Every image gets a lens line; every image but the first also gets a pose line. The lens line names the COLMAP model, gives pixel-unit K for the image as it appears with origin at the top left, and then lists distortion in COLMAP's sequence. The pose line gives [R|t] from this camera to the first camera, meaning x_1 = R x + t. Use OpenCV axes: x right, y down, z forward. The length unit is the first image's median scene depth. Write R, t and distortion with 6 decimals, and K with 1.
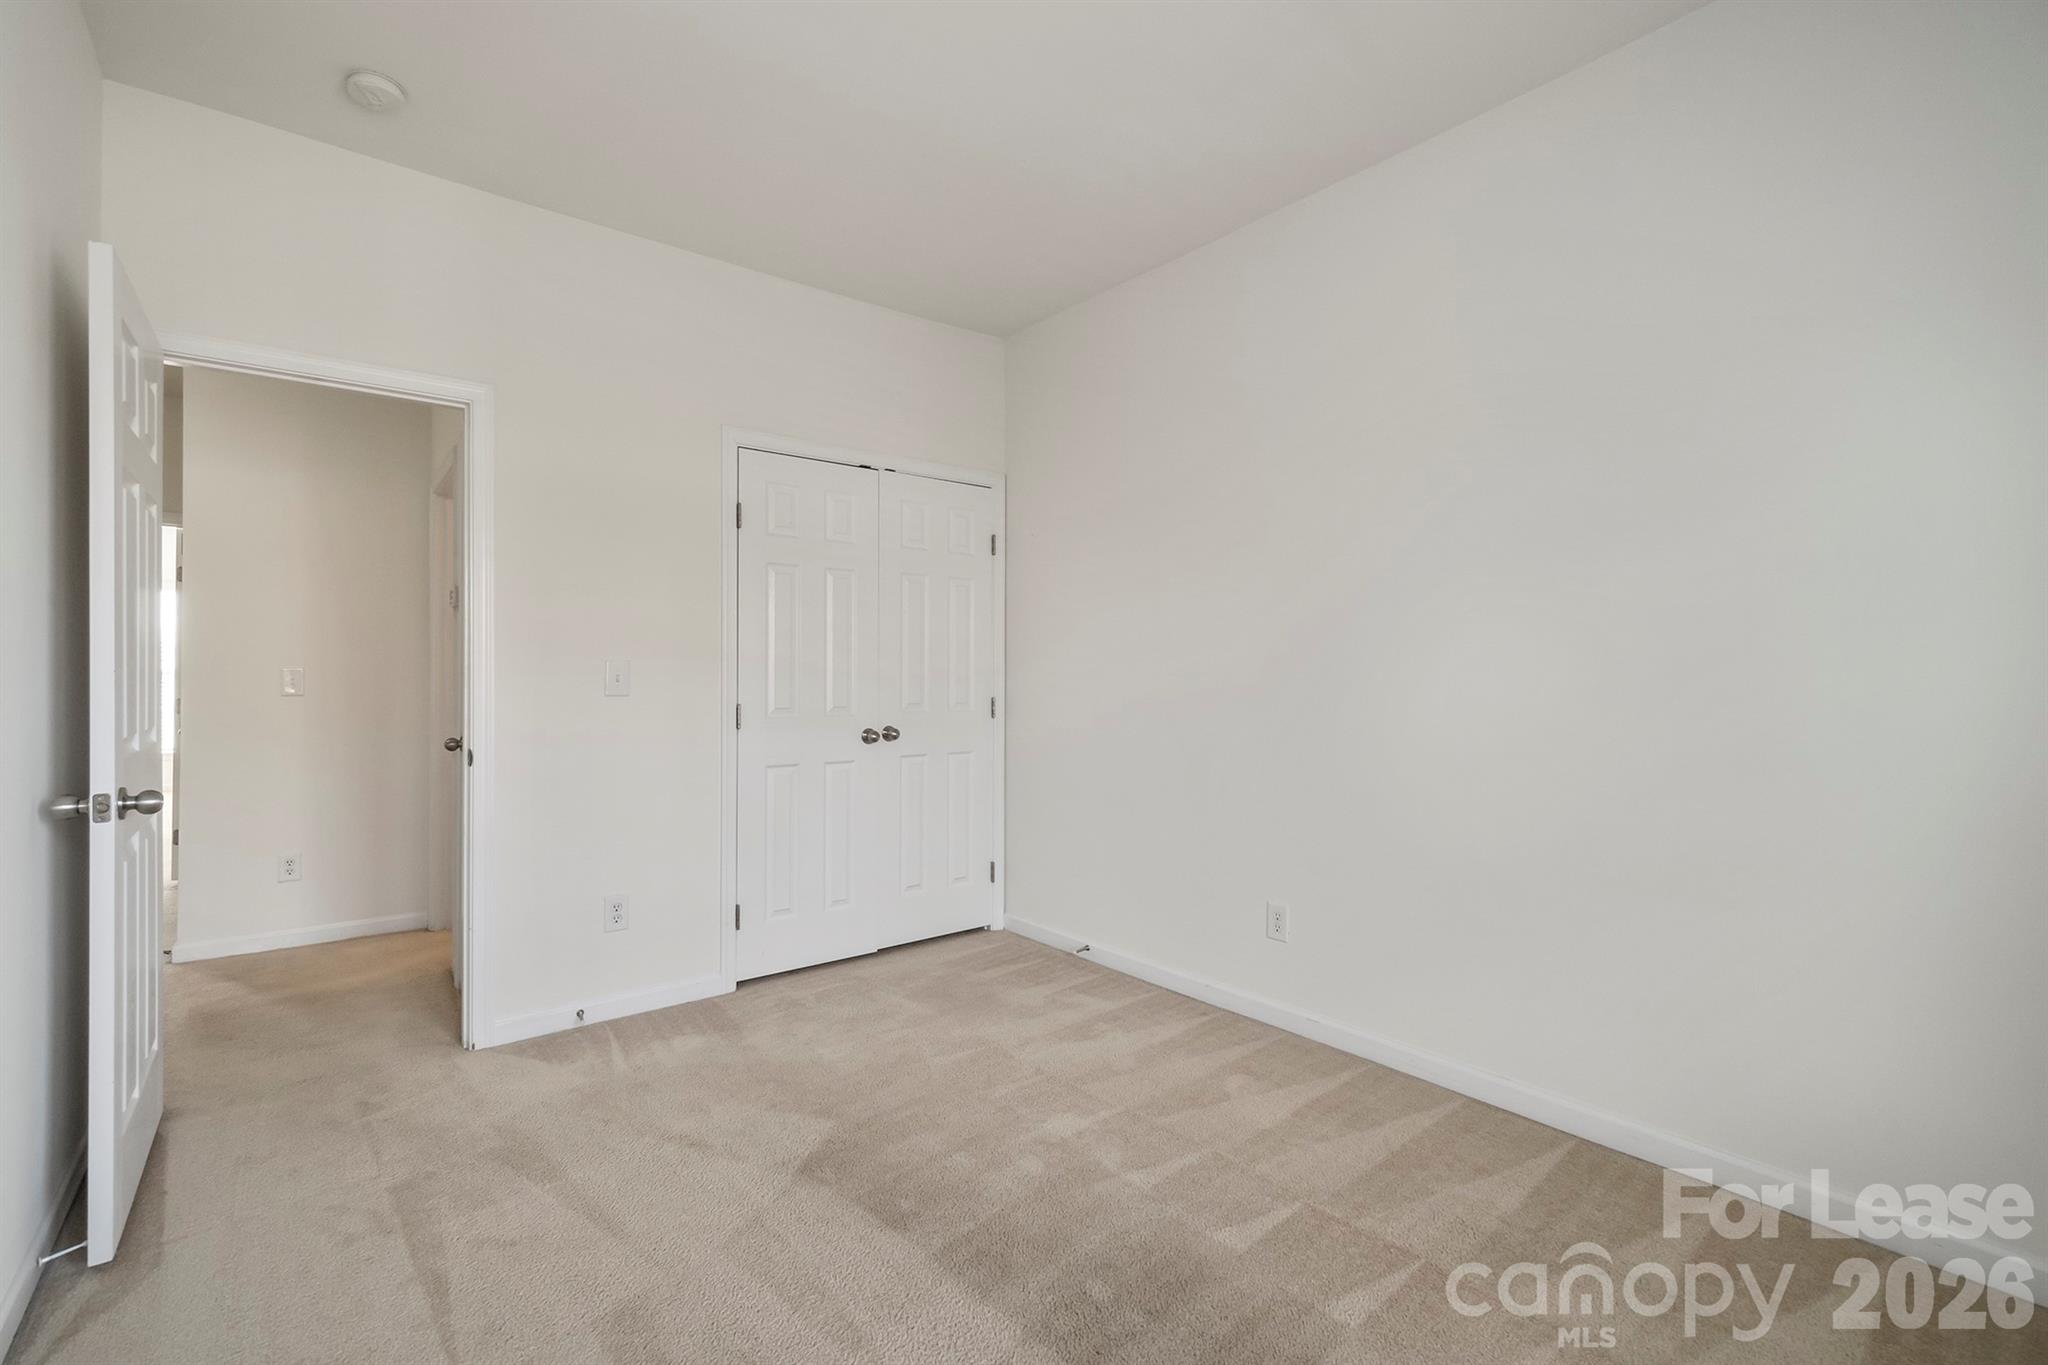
lens RADIAL K [[903.3, 0, 1005.9], [0, 903.3, 676.2], [0, 0, 1]] dist [-0.004668, 0.000202]
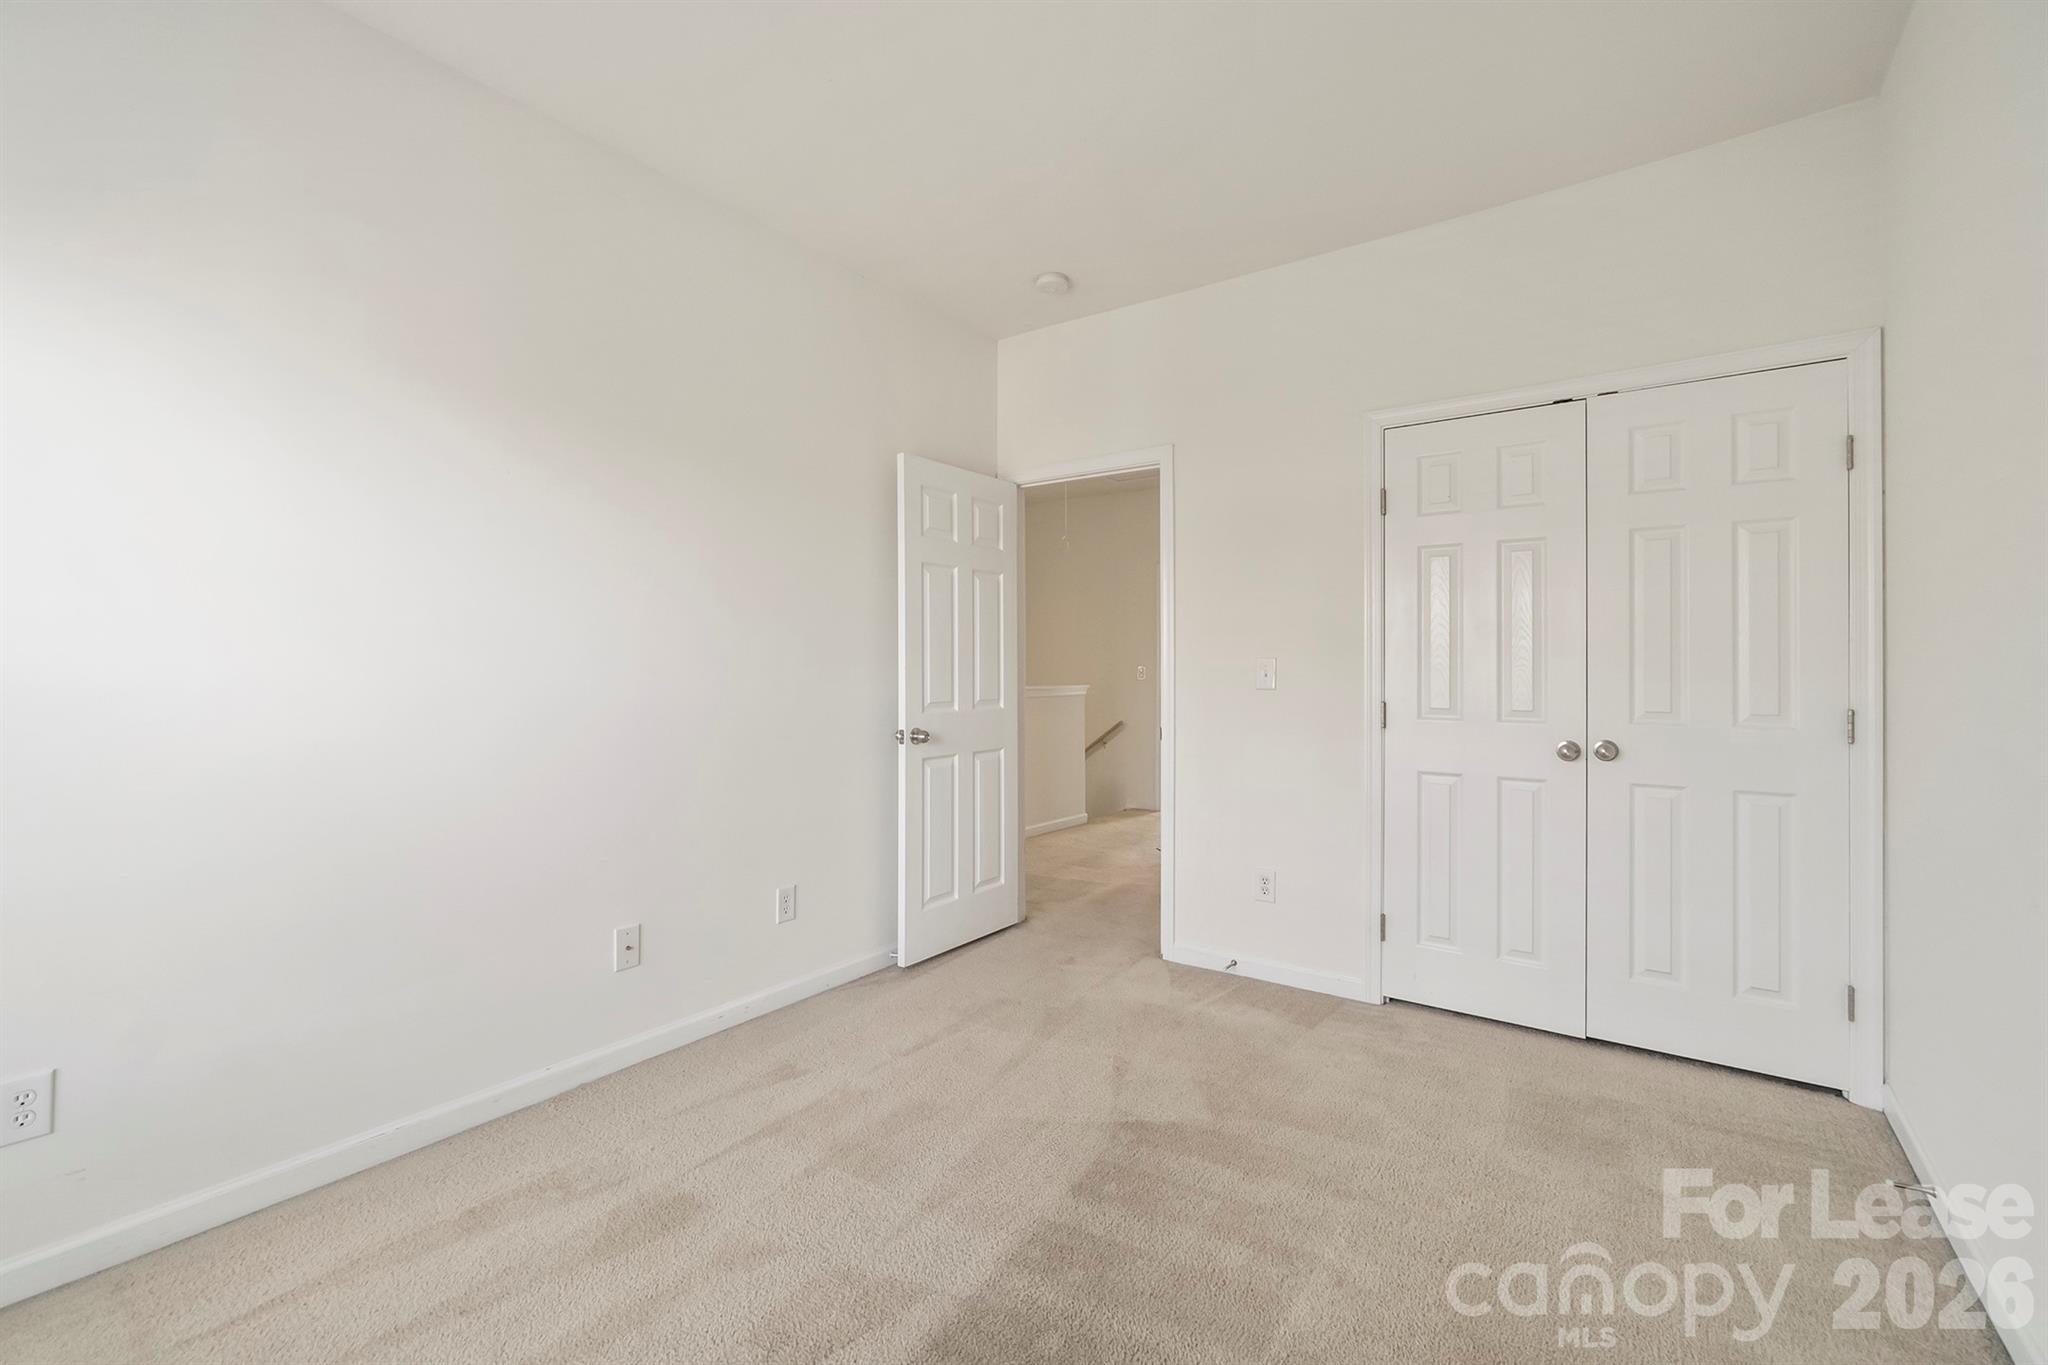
lens RADIAL K [[903.3, 0, 1005.9], [0, 903.3, 676.2], [0, 0, 1]] dist [-0.004668, 0.000202]
pose [[0.243574, 0.007486, -0.969854, 0.591039], [-0.000683, 0.999971, 0.007547, -0.003646], [0.969882, -0.001176, 0.243572, 0.440727]]
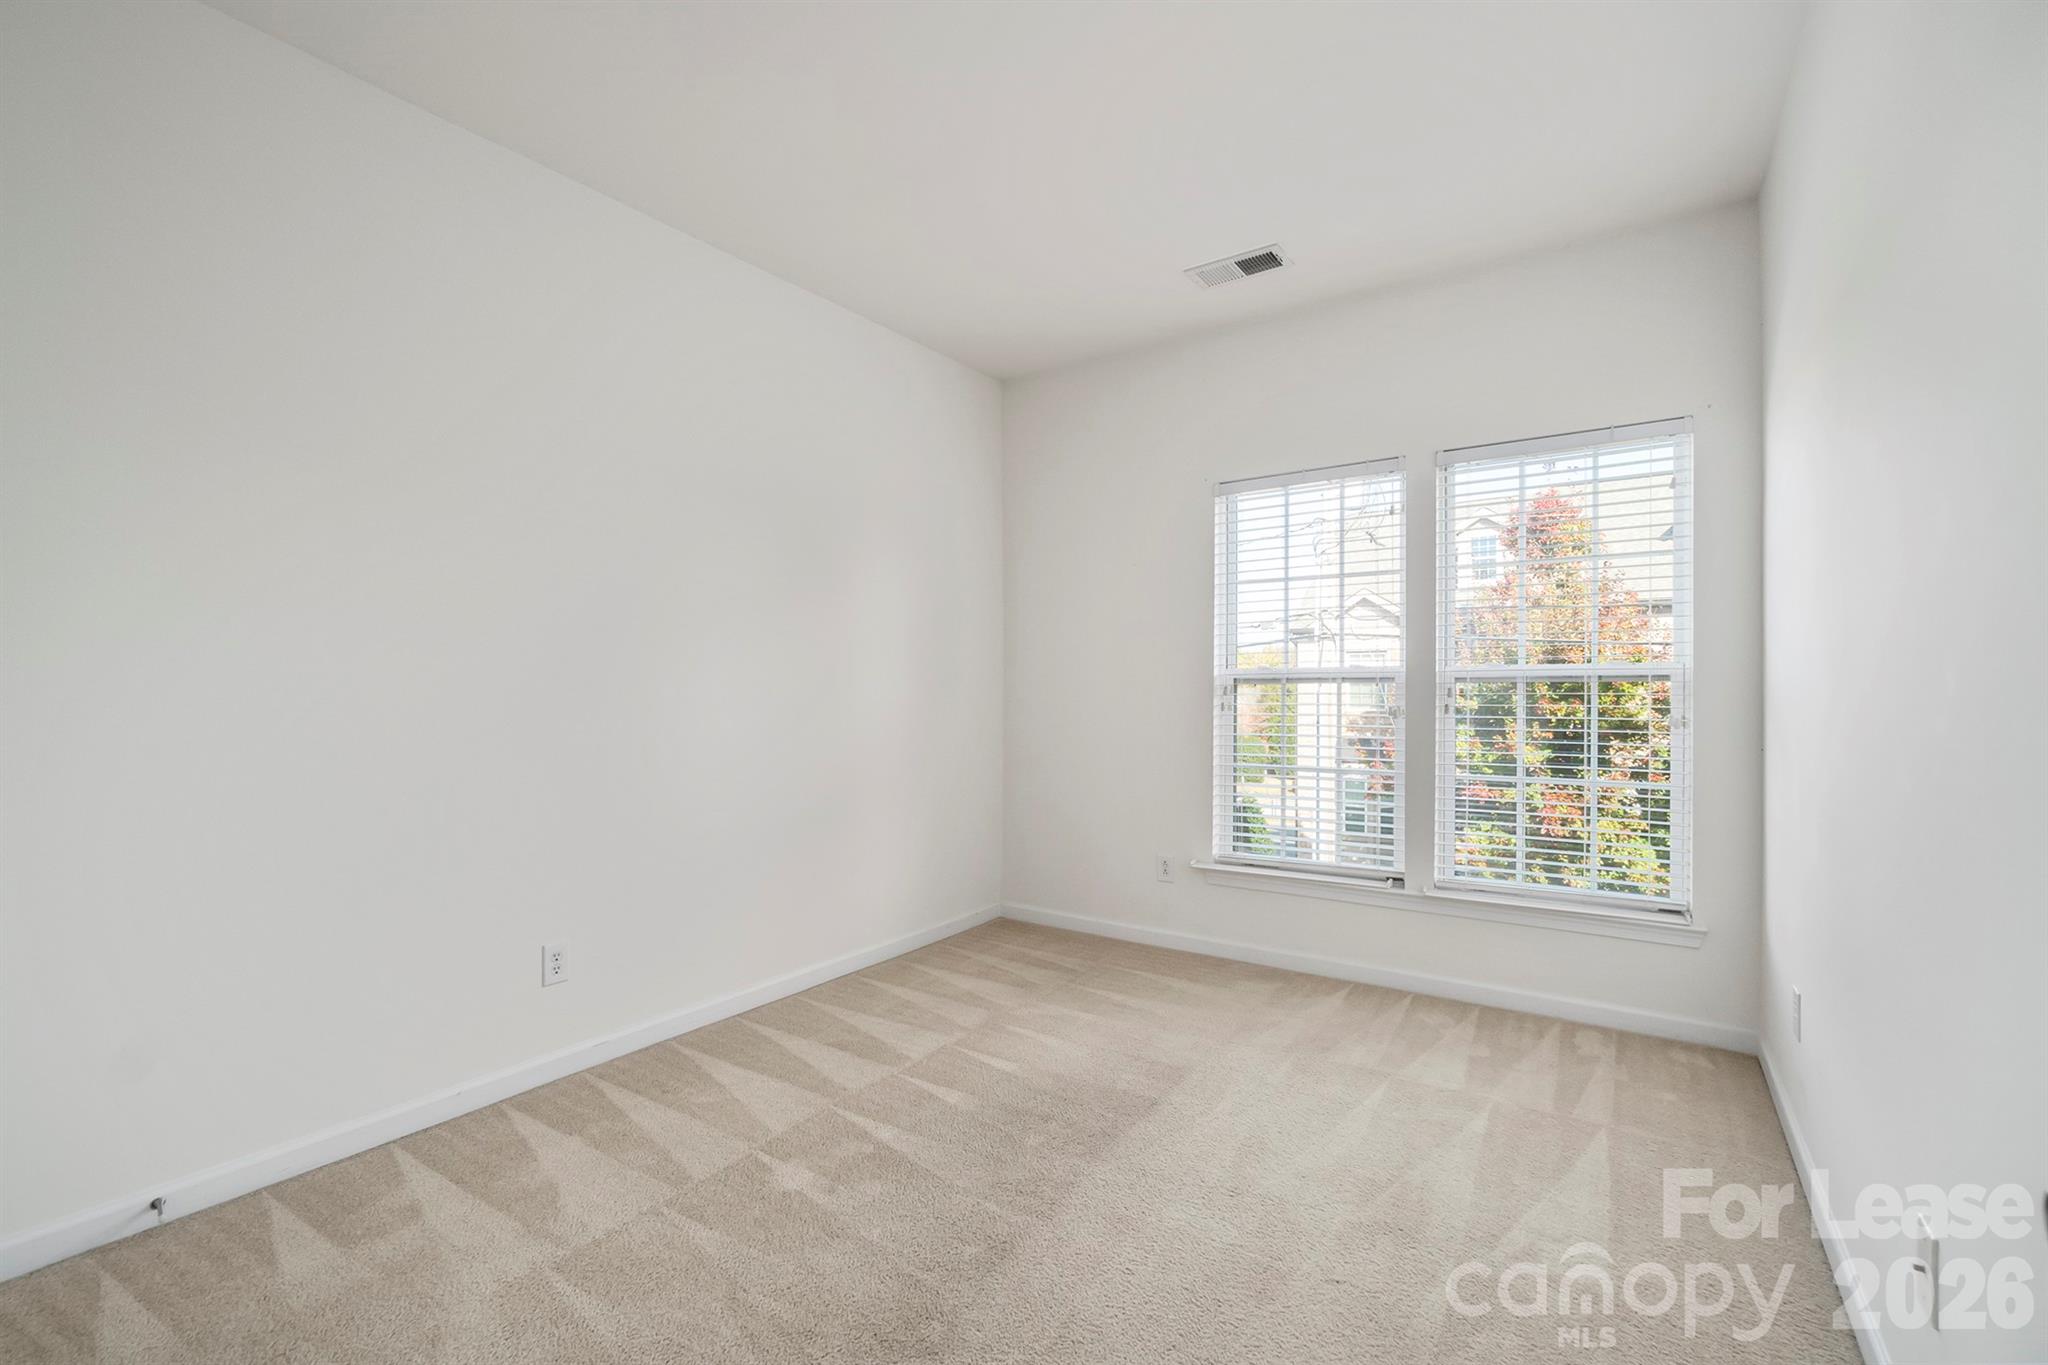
lens RADIAL K [[903.3, 0, 1005.9], [0, 903.3, 676.2], [0, 0, 1]] dist [-0.004668, 0.000202]
pose [[-0.280557, 0.000590, 0.959837, -0.719741], [-0.000301, 1.000000, -0.000703, -0.013896], [-0.959837, -0.000486, -0.280556, 0.858308]]
